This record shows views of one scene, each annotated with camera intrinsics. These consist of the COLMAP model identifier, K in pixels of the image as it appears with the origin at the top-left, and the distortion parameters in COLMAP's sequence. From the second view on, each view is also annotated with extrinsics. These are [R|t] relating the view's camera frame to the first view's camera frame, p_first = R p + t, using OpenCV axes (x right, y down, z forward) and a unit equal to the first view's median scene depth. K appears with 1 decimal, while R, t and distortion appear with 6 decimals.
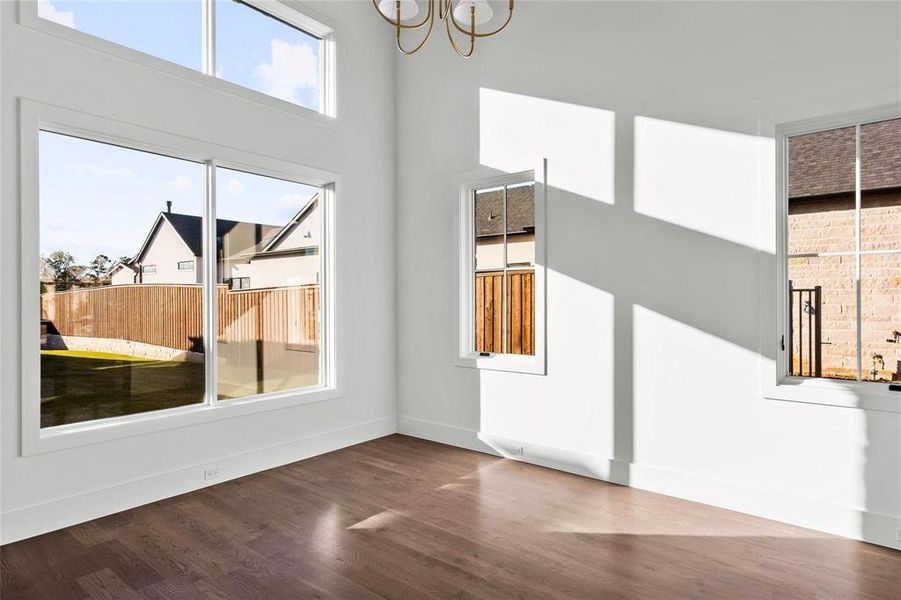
lens RADIAL K [[518.0, 0, 467.2], [0, 518.0, 301.5], [0, 0, 1]] dist [-0.015487, -0.000910]
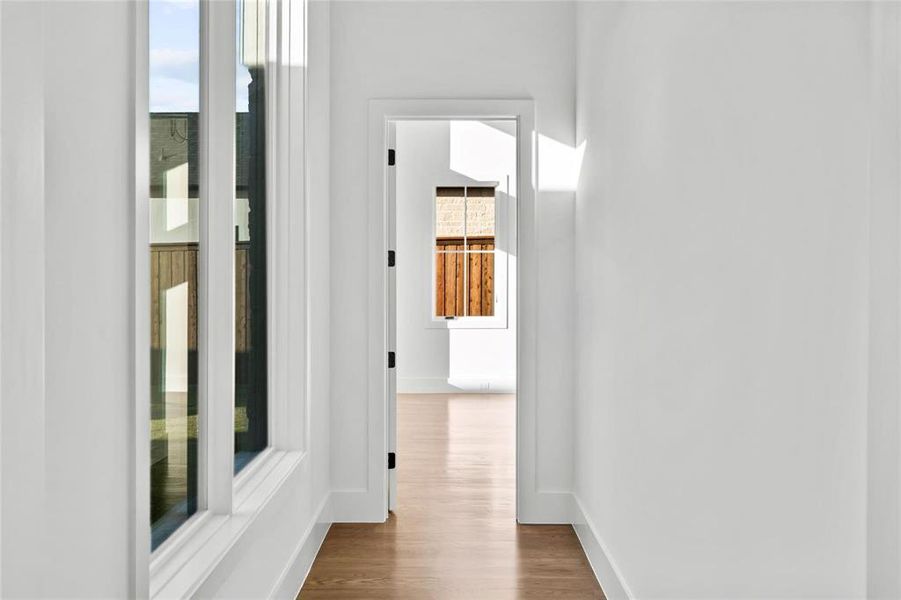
lens RADIAL K [[605.1, 0, 458.3], [0, 605.1, 288.2], [0, 0, 1]] dist [-0.014522, -0.000607]
pose [[0.752992, -0.010964, 0.657939, -1.034392], [-0.001207, 0.999836, 0.018043, 0.001740], [-0.658029, -0.014380, 0.752855, -0.158253]]
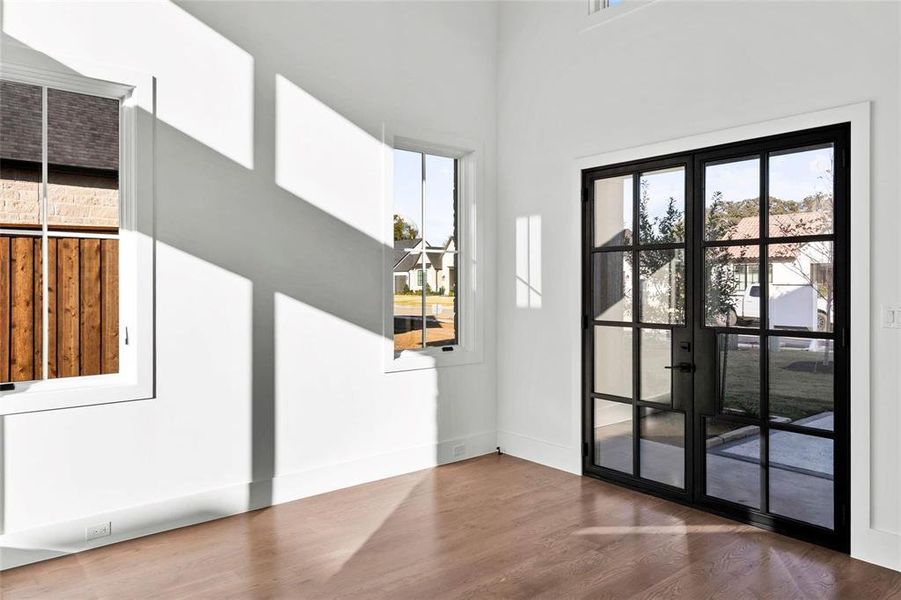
lens RADIAL K [[605.1, 0, 458.3], [0, 605.1, 288.2], [0, 0, 1]] dist [-0.014522, -0.000607]
pose [[0.165446, -0.000430, 0.986219, -0.553172], [-0.000629, 1.000000, 0.000541, -0.001495], [-0.986219, -0.000709, 0.165445, 0.477141]]
